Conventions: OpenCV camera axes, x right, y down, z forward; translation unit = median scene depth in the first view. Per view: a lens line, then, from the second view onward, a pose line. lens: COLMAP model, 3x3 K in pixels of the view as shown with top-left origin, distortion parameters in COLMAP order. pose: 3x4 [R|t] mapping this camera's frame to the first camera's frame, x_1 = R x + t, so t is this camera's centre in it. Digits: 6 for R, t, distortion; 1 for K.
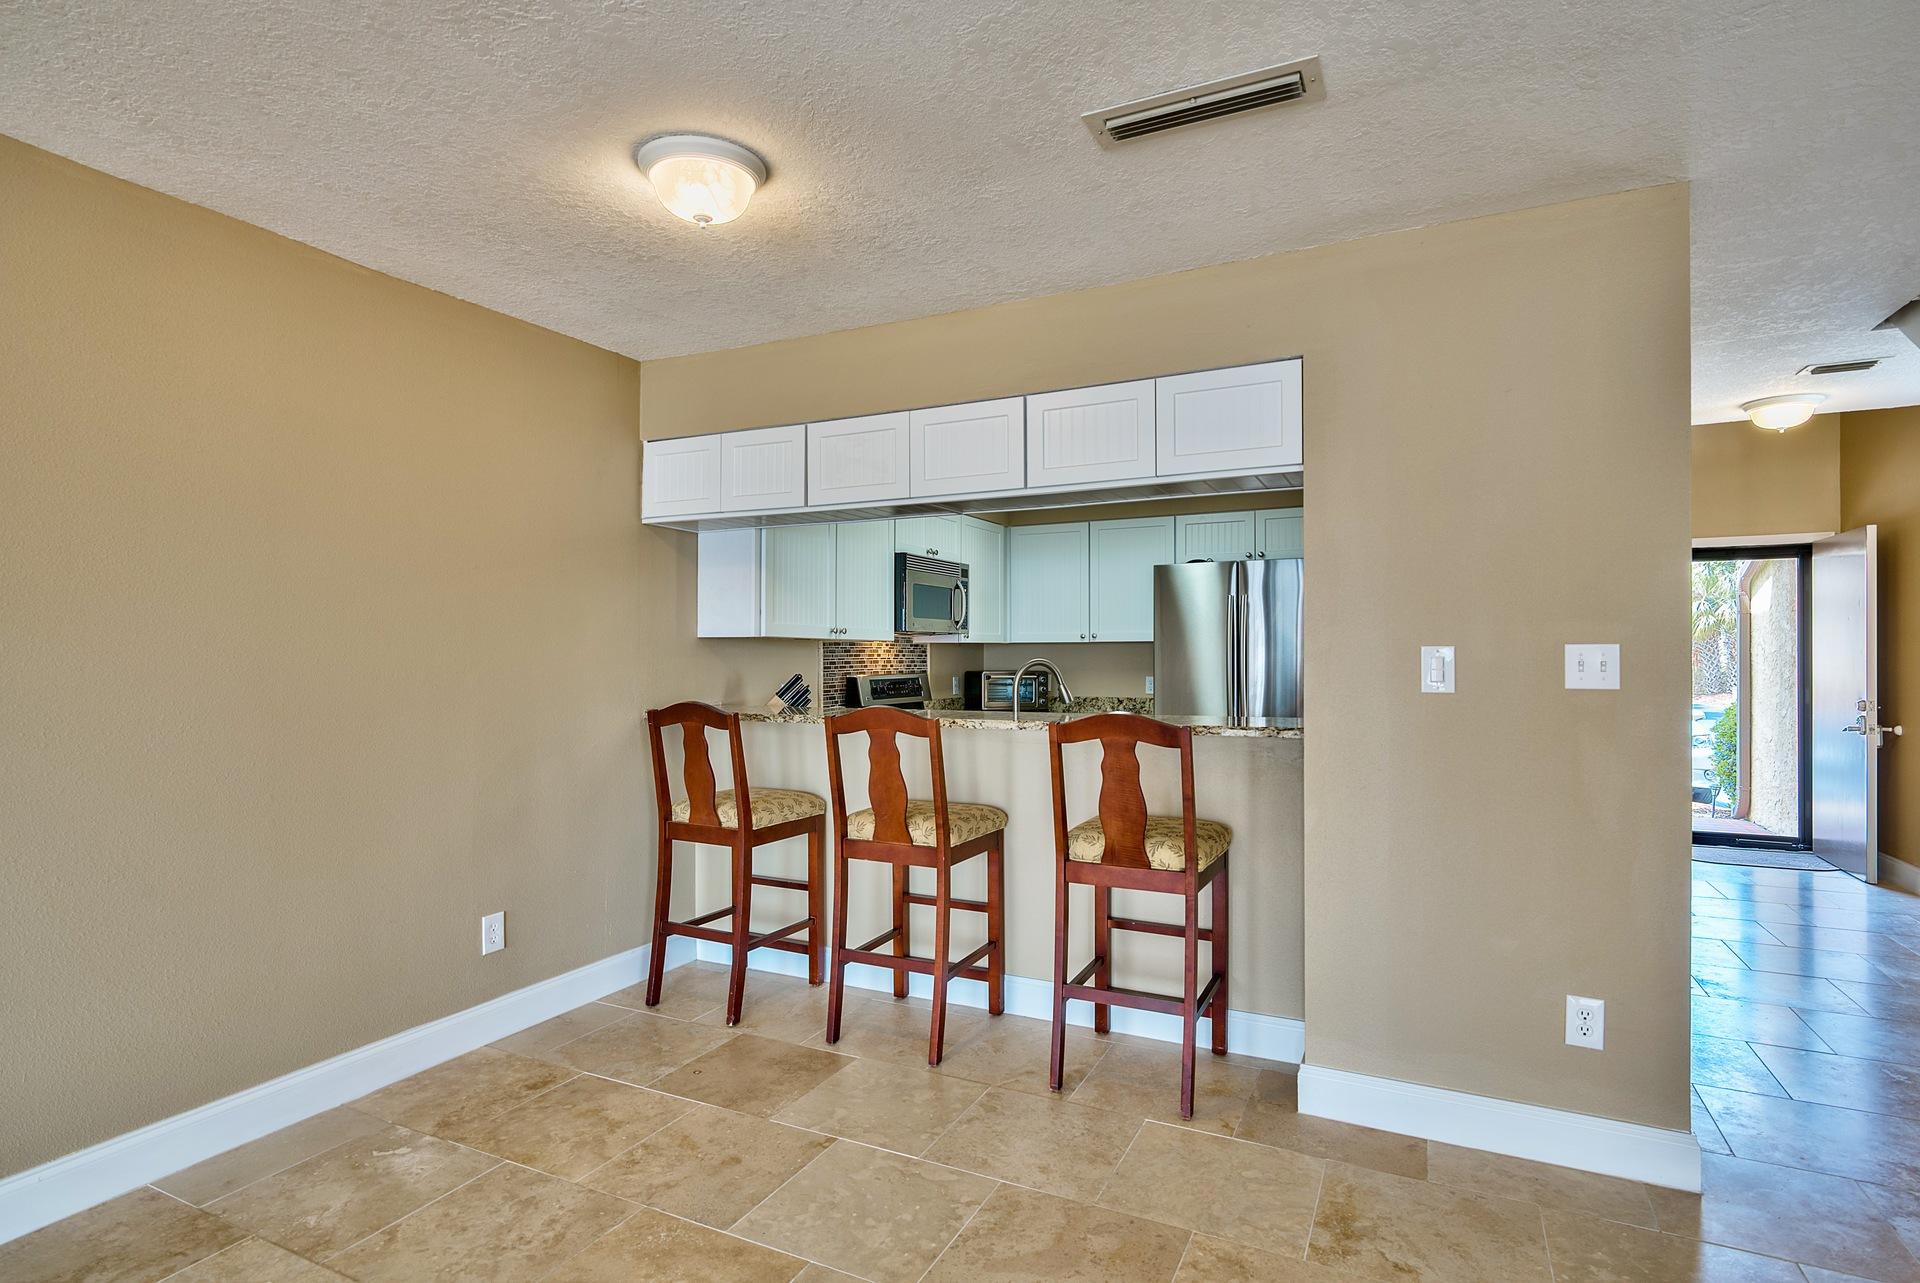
lens RADIAL K [[980.5, 0, 957.3], [0, 980.5, 645.8], [0, 0, 1]] dist [-0.005843, -0.000594]
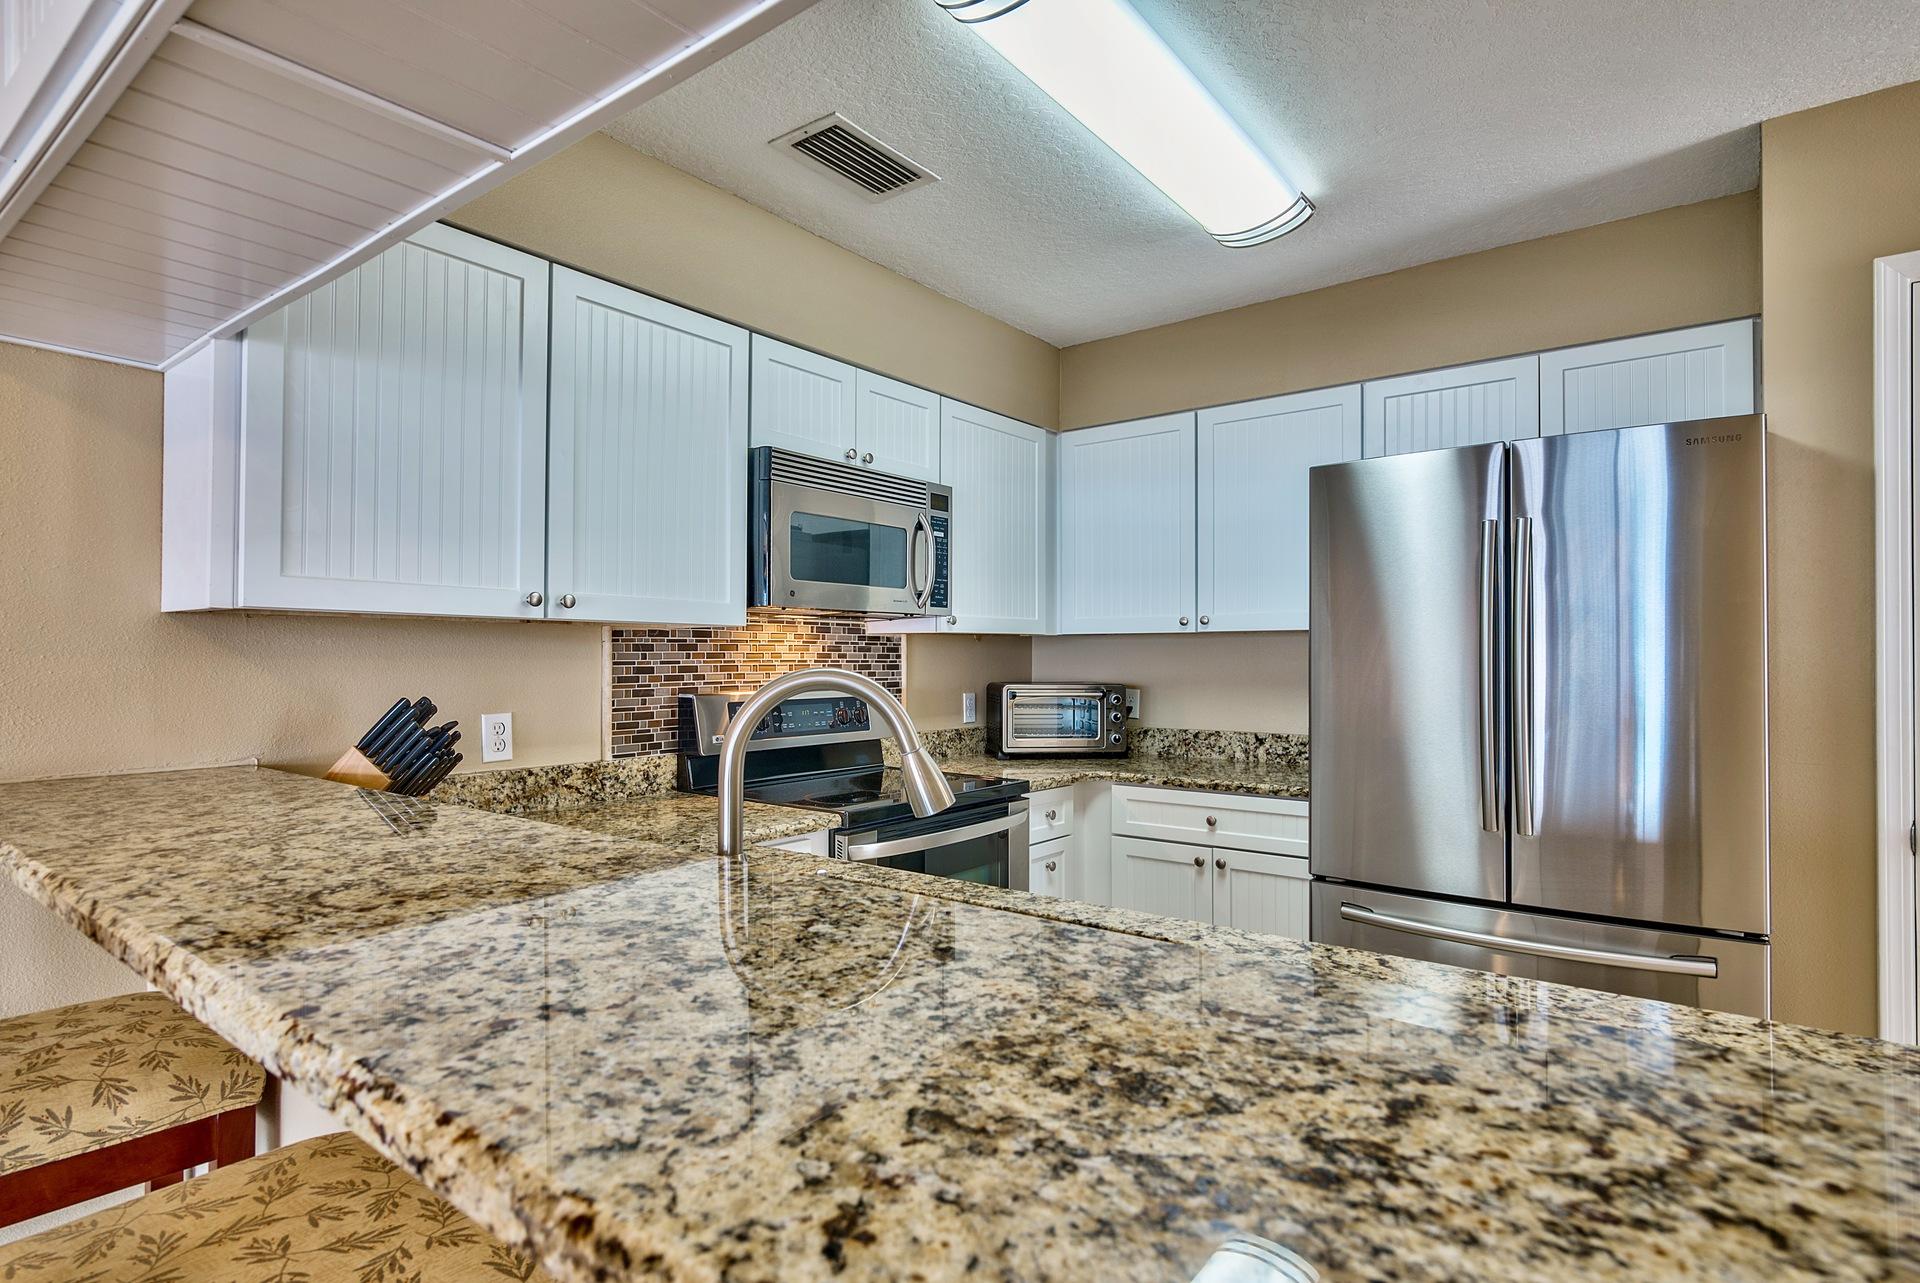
lens RADIAL K [[980.5, 0, 957.5], [0, 980.5, 646.4], [0, 0, 1]] dist [-0.005843, -0.000594]
pose [[0.979953, 0.000746, -0.199228, 0.185049], [-0.000673, 1.000000, 0.000435, 0.006557], [0.199229, -0.000293, 0.979953, 0.720232]]
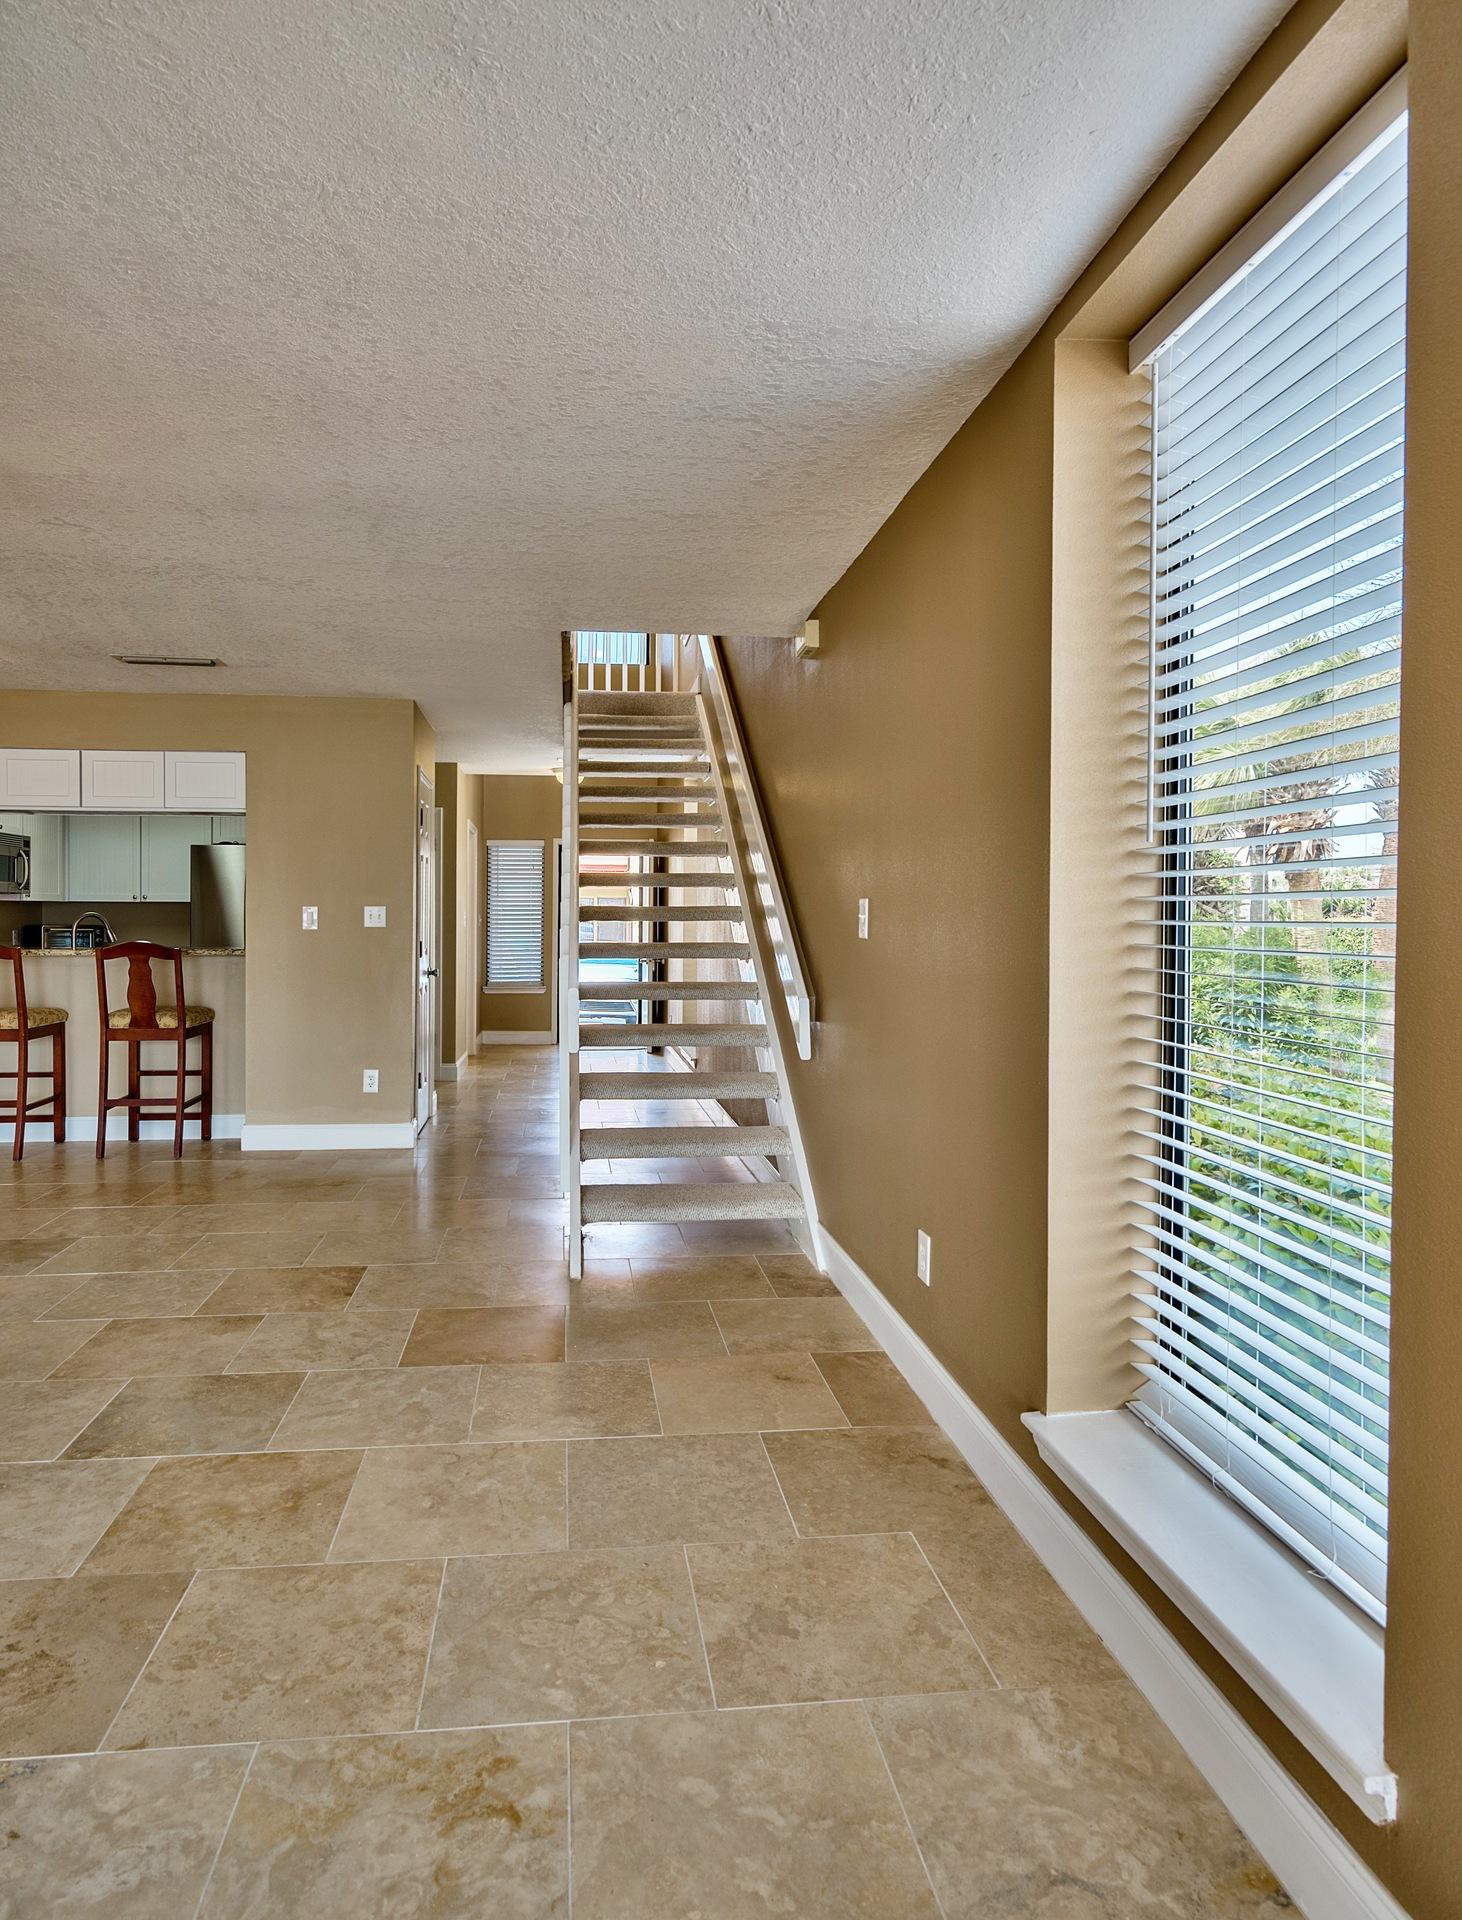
lens RADIAL K [[1232.3, 0, 731.1], [0, 1232.3, 940.0], [0, 0, 1]] dist [-0.003904, -0.001943]
pose [[0.852833, -0.002602, 0.522177, -0.066550], [-0.010824, 0.999685, 0.022658, 0.001666], [-0.522071, -0.024976, 0.852536, -1.143524]]
